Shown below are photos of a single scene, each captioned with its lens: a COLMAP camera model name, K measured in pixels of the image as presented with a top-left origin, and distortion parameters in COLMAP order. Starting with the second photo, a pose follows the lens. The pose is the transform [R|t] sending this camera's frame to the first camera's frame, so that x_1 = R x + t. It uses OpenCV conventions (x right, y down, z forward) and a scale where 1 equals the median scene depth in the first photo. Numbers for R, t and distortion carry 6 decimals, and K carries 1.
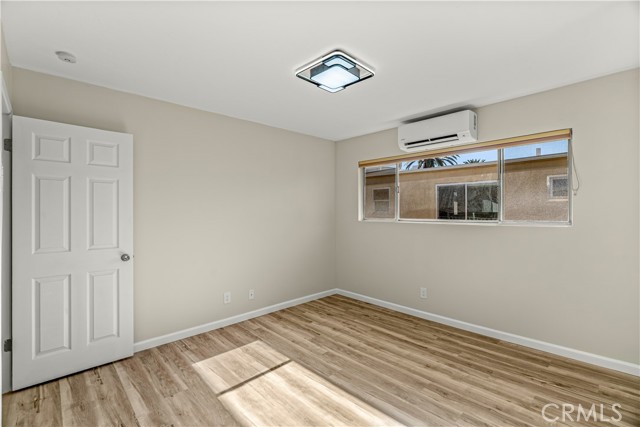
lens RADIAL K [[286.5, 0, 312.4], [0, 286.5, 213.1], [0, 0, 1]] dist [-0.002396, -0.000094]
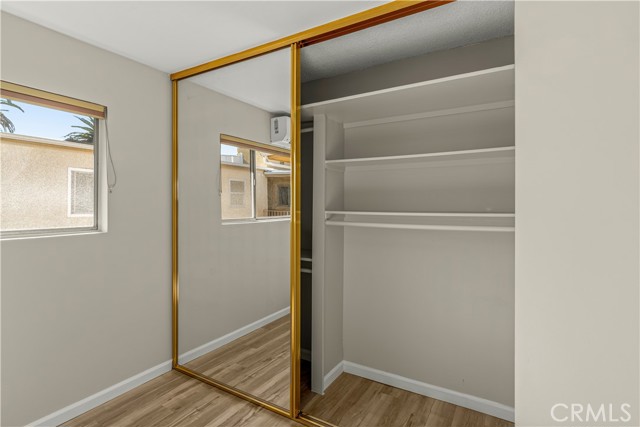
lens RADIAL K [[319.0, 0, 320.6], [0, 319.0, 206.9], [0, 0, 1]] dist [0.001075, 0.000374]
pose [[-0.274231, 0.000451, 0.961664, -0.091340], [-0.003108, 0.999994, -0.001355, -0.023204], [-0.961659, -0.003361, -0.274228, 0.667574]]
